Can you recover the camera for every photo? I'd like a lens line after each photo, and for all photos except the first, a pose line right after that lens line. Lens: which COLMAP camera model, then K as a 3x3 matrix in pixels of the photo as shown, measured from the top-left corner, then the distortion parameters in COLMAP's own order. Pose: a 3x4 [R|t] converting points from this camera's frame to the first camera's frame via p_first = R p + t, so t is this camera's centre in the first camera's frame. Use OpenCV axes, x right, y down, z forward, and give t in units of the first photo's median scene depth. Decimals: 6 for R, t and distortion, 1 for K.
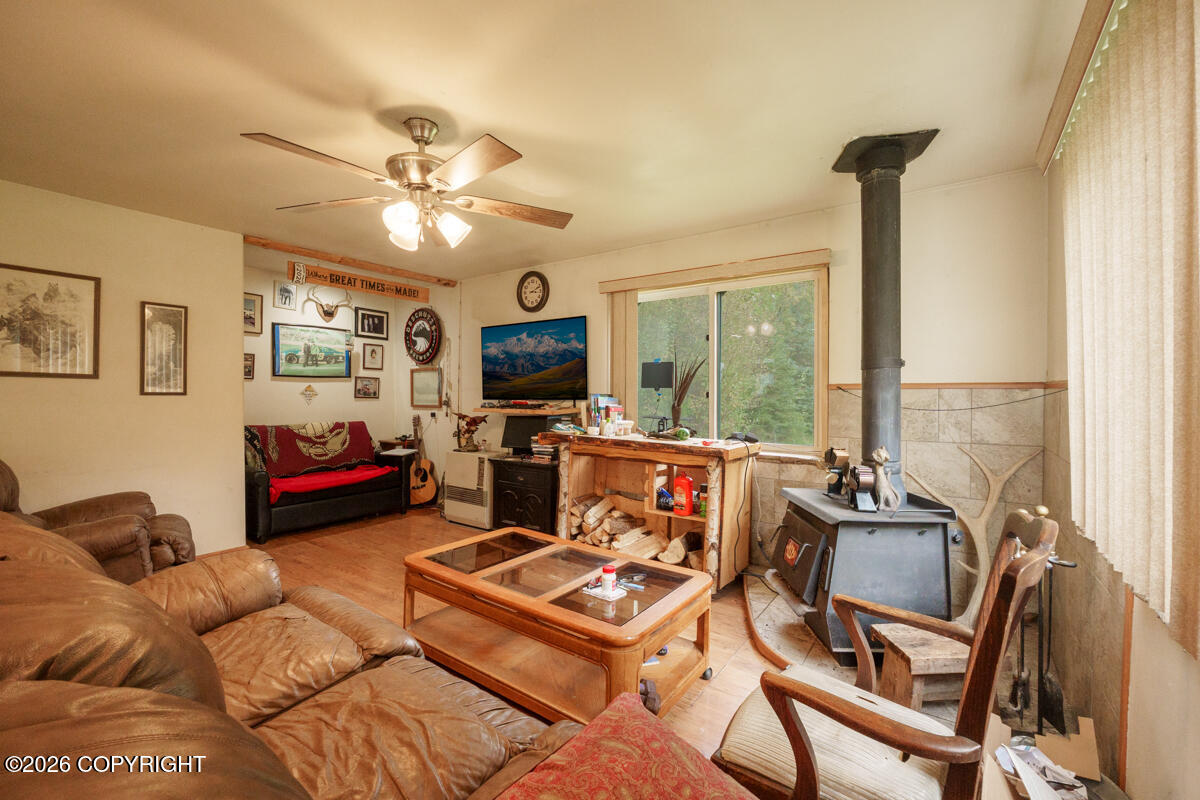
lens RADIAL K [[527.8, 0, 593.5], [0, 527.8, 396.7], [0, 0, 1]] dist [-0.001332, -0.000249]
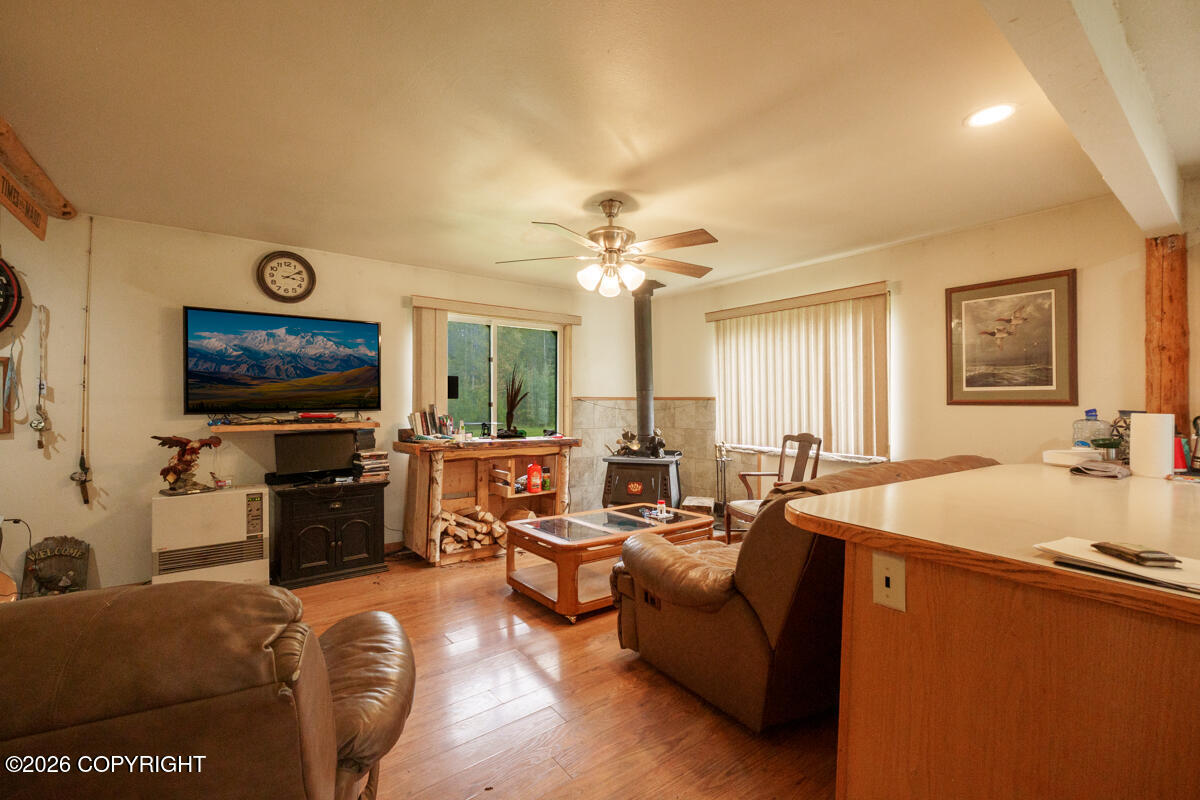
lens RADIAL K [[527.8, 0, 593.5], [0, 527.8, 396.7], [0, 0, 1]] dist [-0.001332, -0.000249]
pose [[0.303965, 0.003312, 0.952677, -0.778975], [-0.000203, 0.999994, -0.003412, -0.013150], [-0.952683, 0.000843, 0.303964, 0.310055]]
